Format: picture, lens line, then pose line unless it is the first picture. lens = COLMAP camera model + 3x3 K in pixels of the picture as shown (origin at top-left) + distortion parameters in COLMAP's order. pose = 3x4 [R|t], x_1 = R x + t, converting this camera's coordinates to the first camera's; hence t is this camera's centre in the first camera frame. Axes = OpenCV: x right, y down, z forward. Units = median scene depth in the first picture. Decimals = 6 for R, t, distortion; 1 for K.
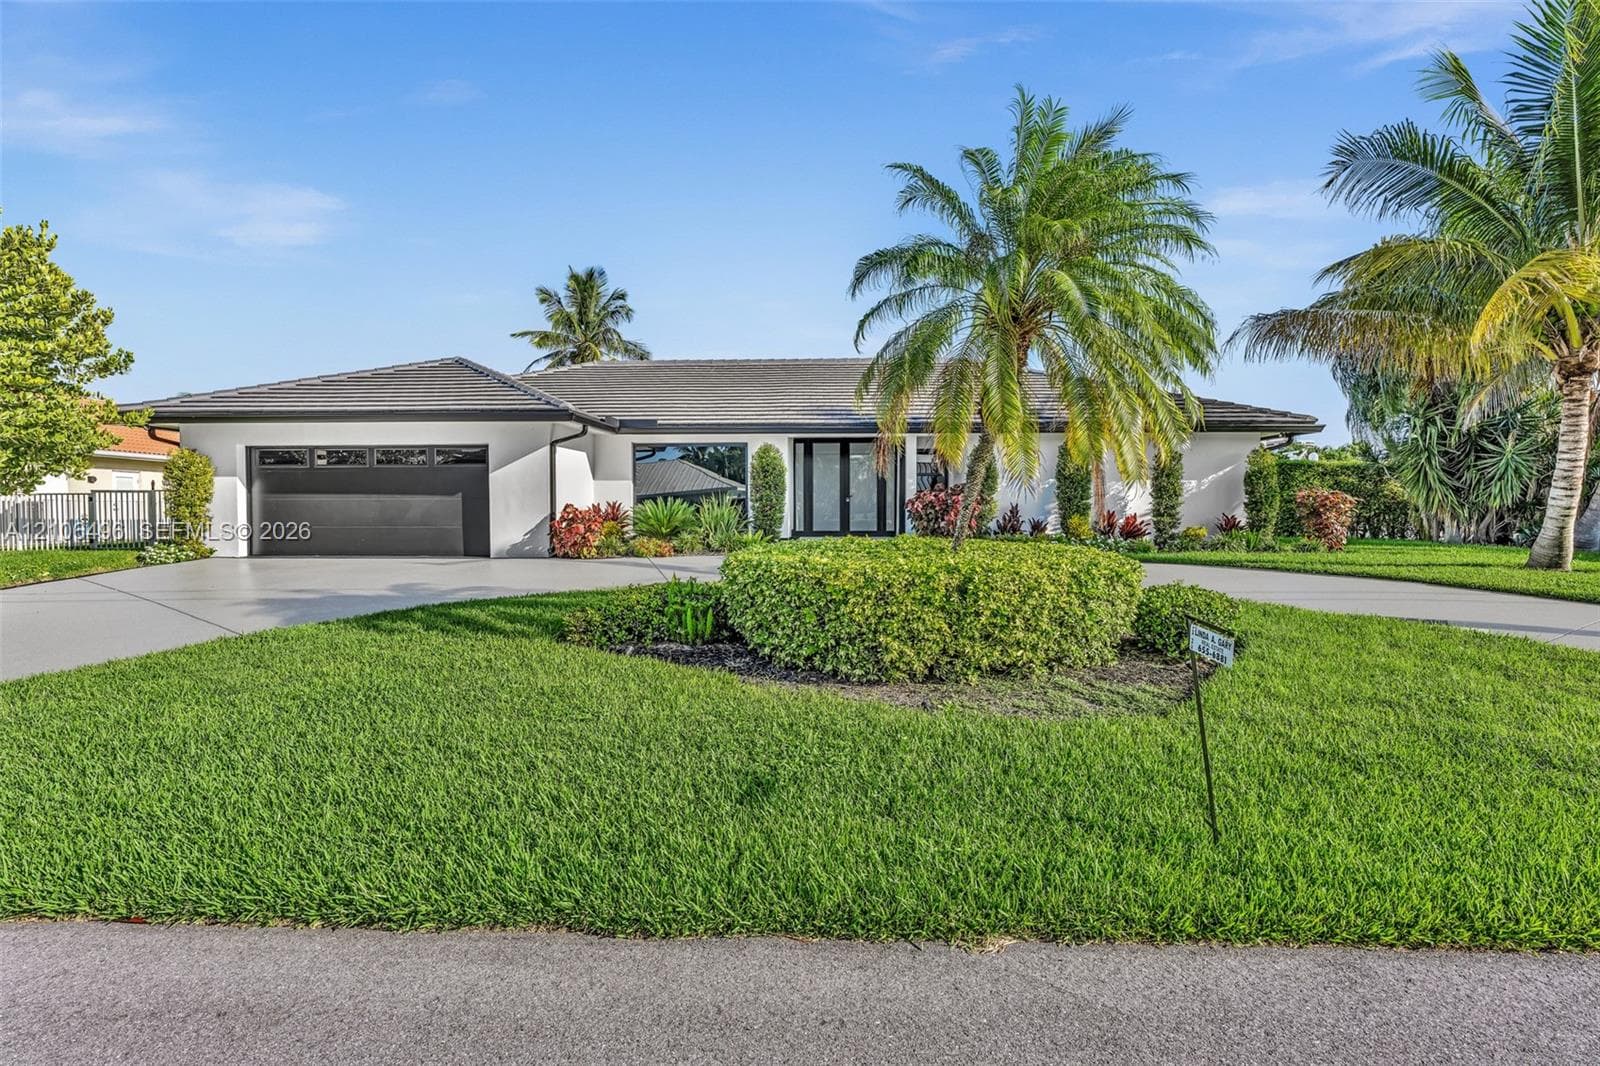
lens RADIAL K [[712.4, 0, 800.0], [0, 712.4, 533.0], [0, 0, 1]] dist [-0.001256, 0.000305]
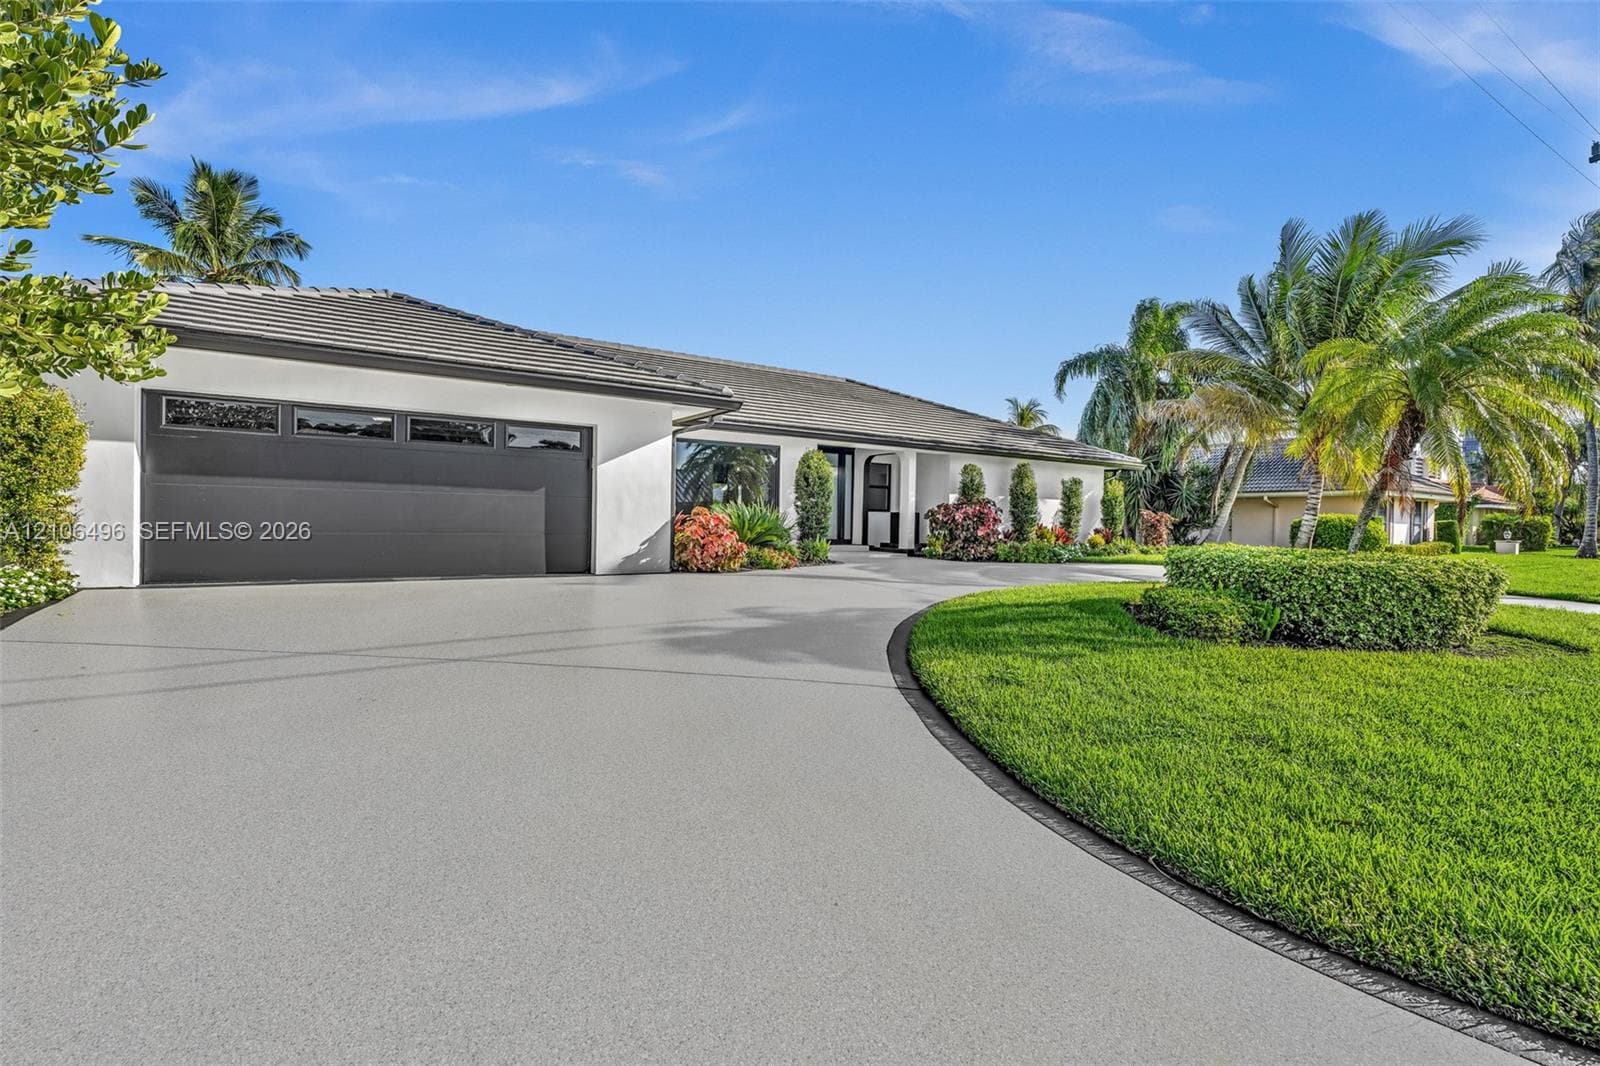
lens RADIAL K [[712.4, 0, 800.0], [0, 712.4, 533.0], [0, 0, 1]] dist [-0.001256, 0.000305]
pose [[0.807309, 0.002964, 0.590122, -0.692953], [0.002154, 0.999966, -0.007970, -0.002752], [-0.590126, 0.007705, 0.807275, 0.243285]]
